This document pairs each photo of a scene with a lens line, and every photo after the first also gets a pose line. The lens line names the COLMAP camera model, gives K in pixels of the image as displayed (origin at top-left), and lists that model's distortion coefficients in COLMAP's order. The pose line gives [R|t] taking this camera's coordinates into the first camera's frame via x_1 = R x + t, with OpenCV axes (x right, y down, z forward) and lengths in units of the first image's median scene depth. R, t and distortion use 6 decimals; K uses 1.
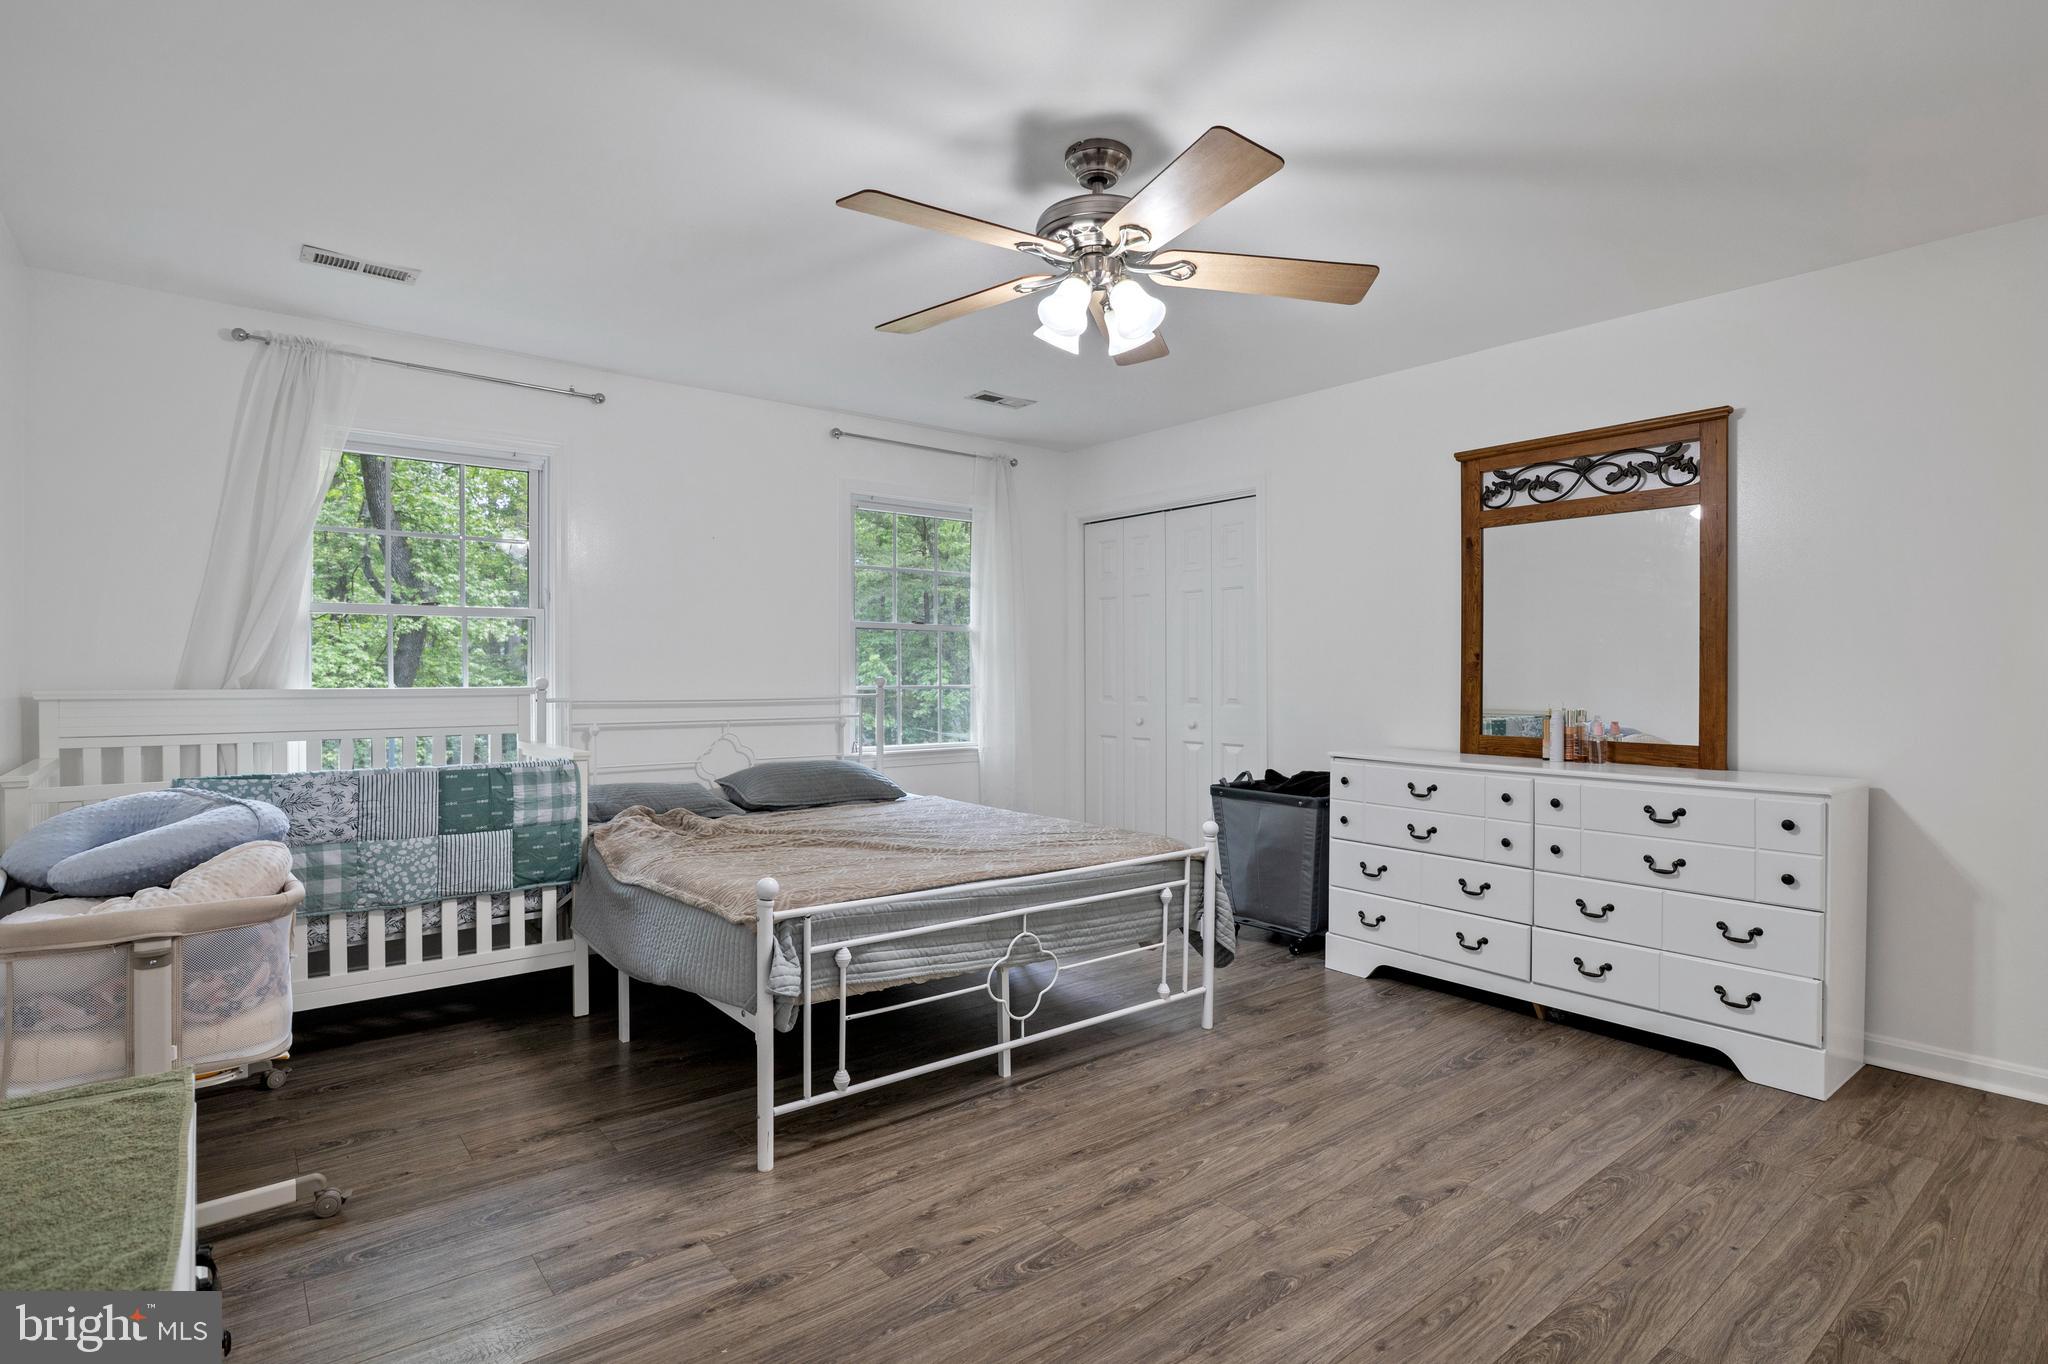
lens RADIAL K [[982.6, 0, 1020.5], [0, 982.6, 675.9], [0, 0, 1]] dist [-0.014912, 0.002851]
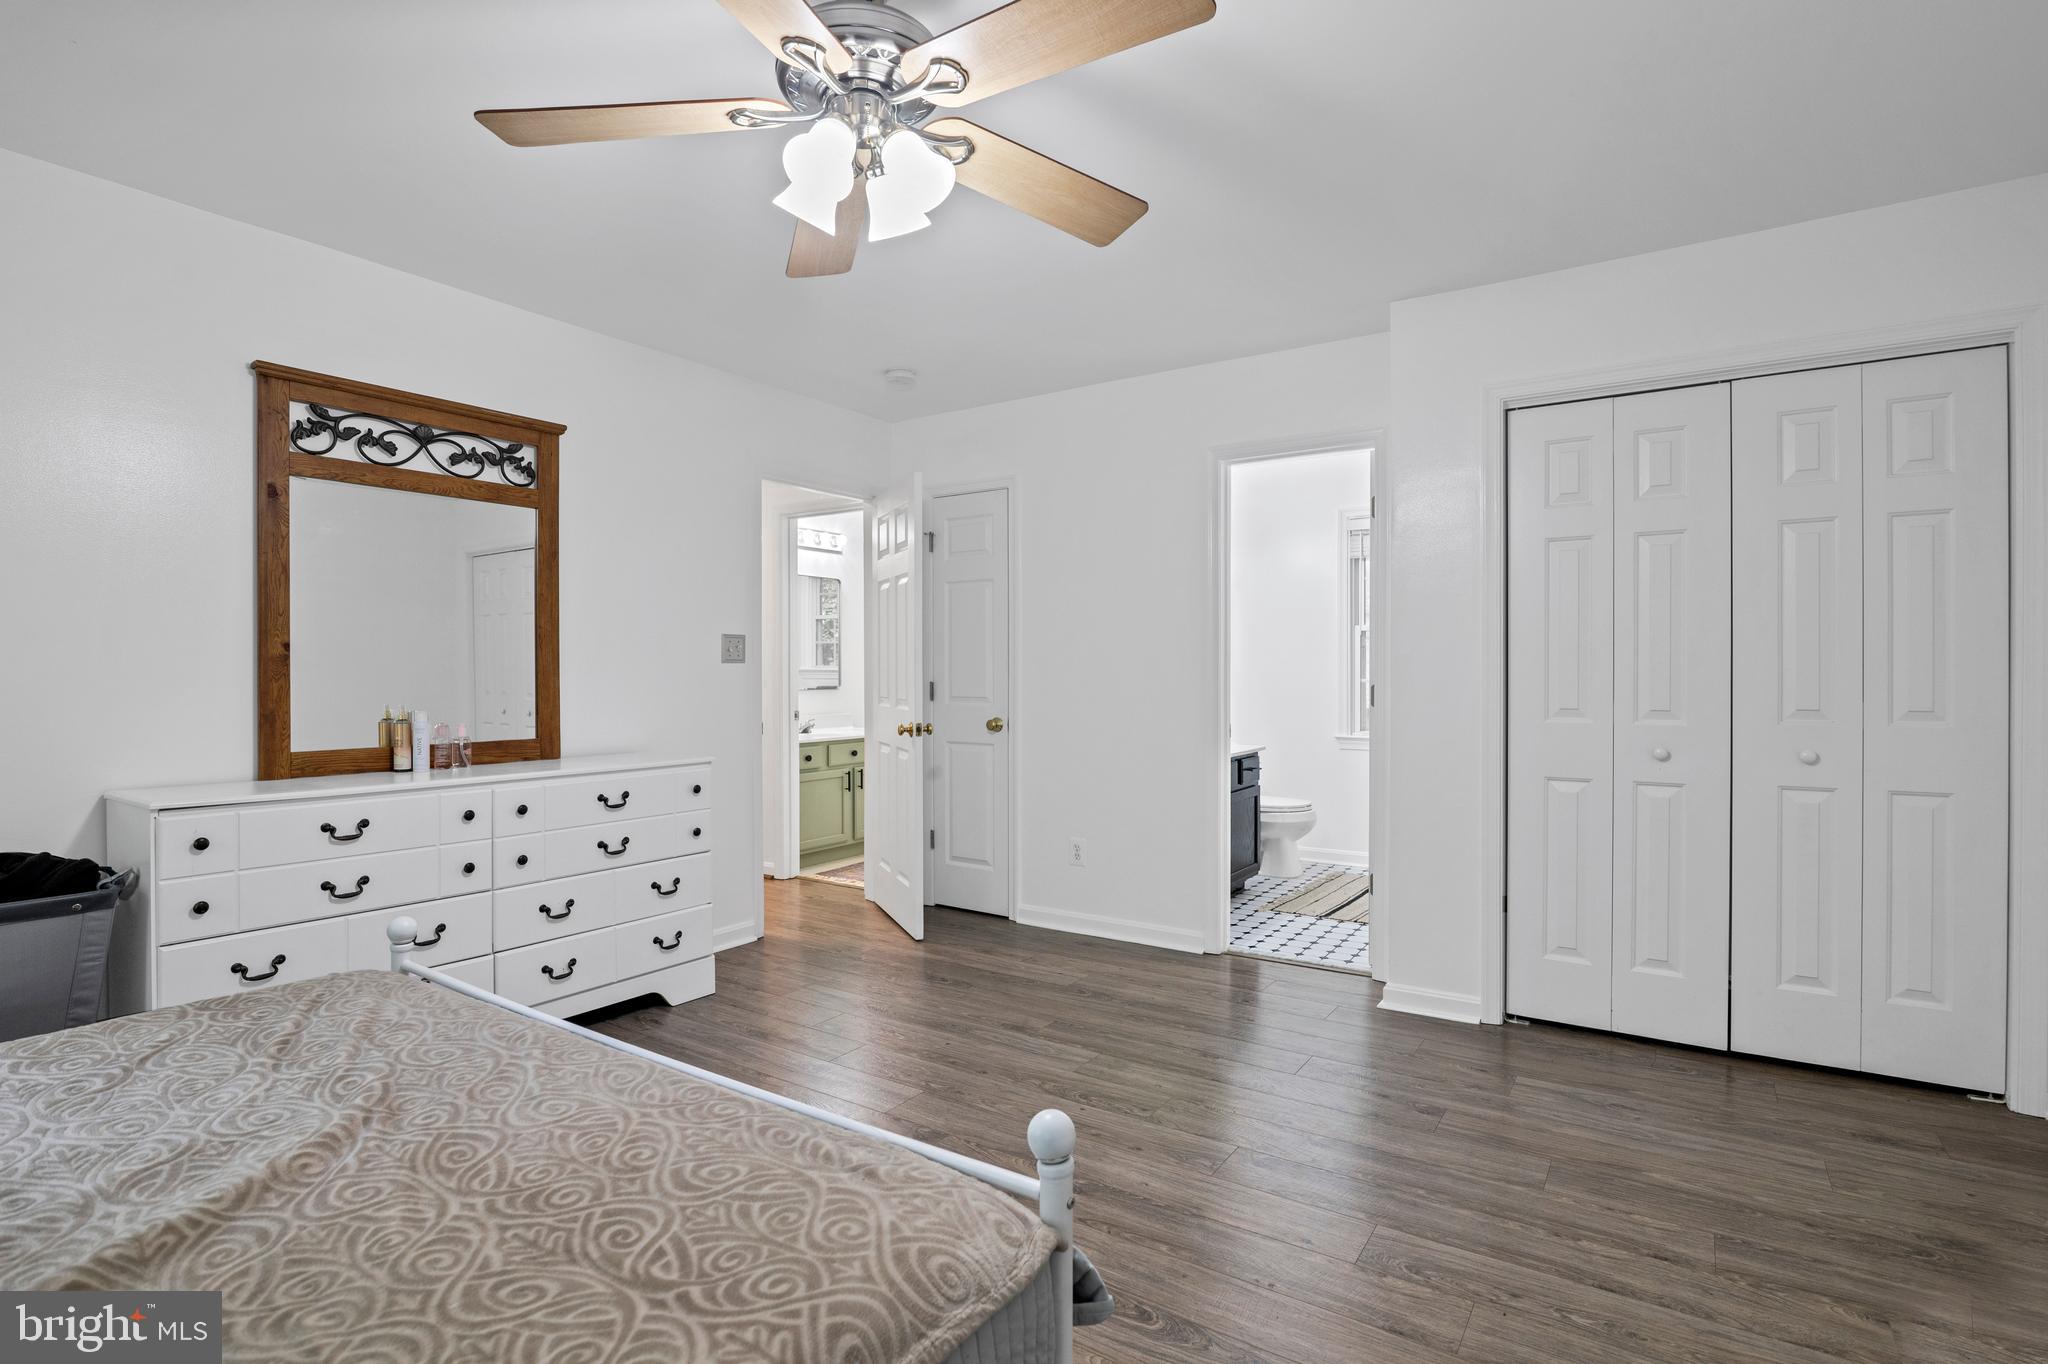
lens RADIAL K [[1043.1, 0, 1009.0], [0, 1043.1, 680.0], [0, 0, 1]] dist [0.001767, -0.000112]
pose [[-0.274463, -0.005524, 0.961582, -0.547828], [0.009678, 0.999917, 0.008507, 0.004126], [-0.961549, 0.011641, -0.274387, 0.861933]]
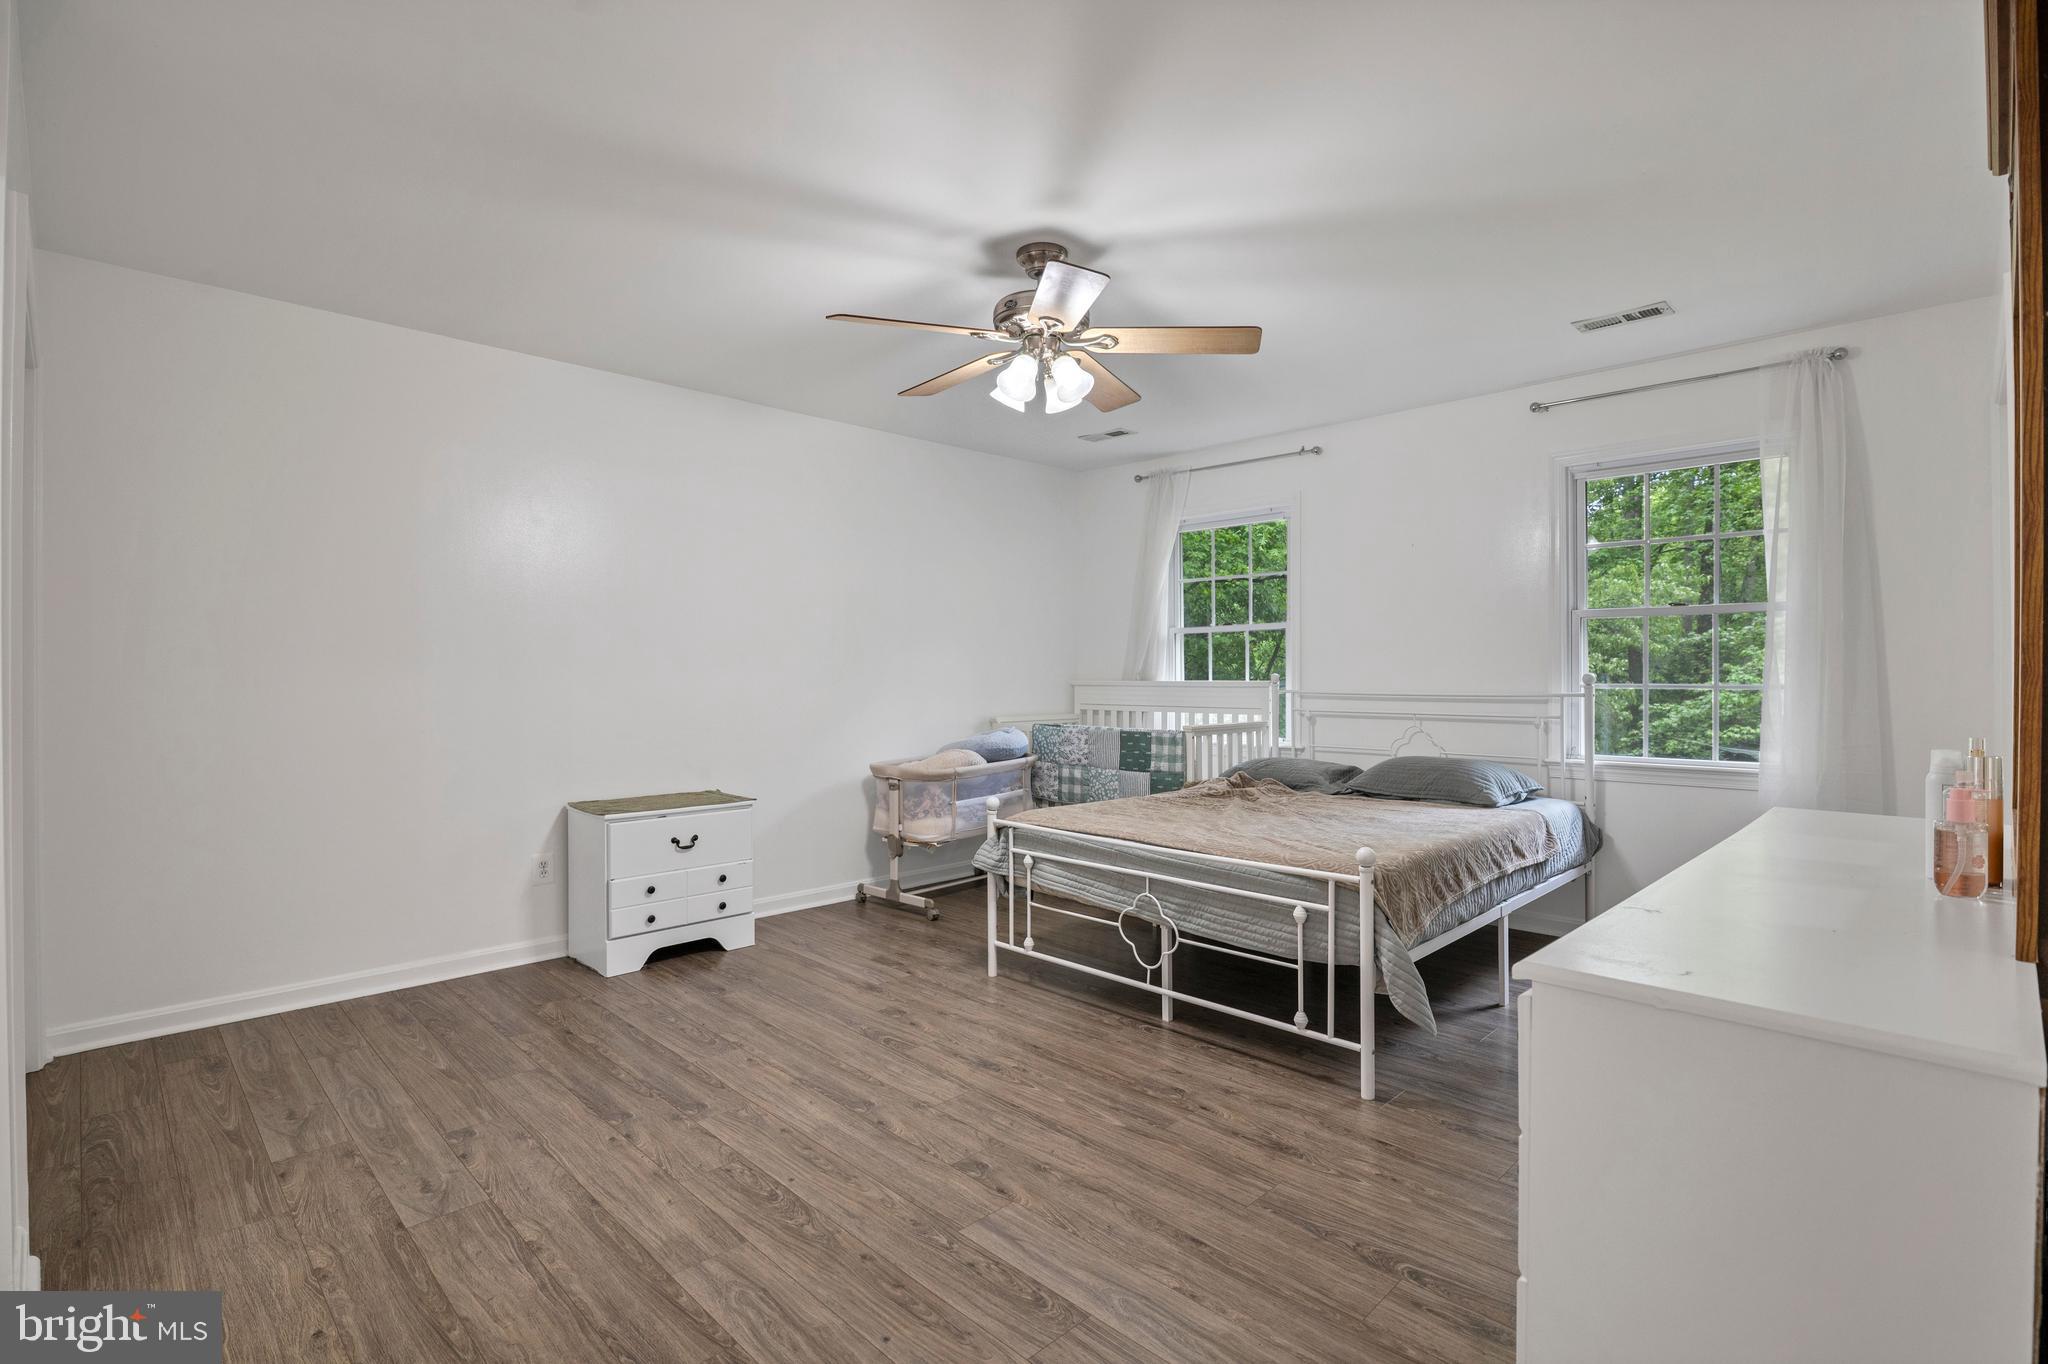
lens RADIAL K [[982.6, 0, 1032.2], [0, 982.6, 676.0], [0, 0, 1]] dist [-0.014912, 0.002851]
pose [[0.116952, 0.000368, -0.993138, 1.021383], [-0.000122, 1.000000, 0.000357, 0.004426], [0.993138, 0.000080, 0.116952, 0.655143]]
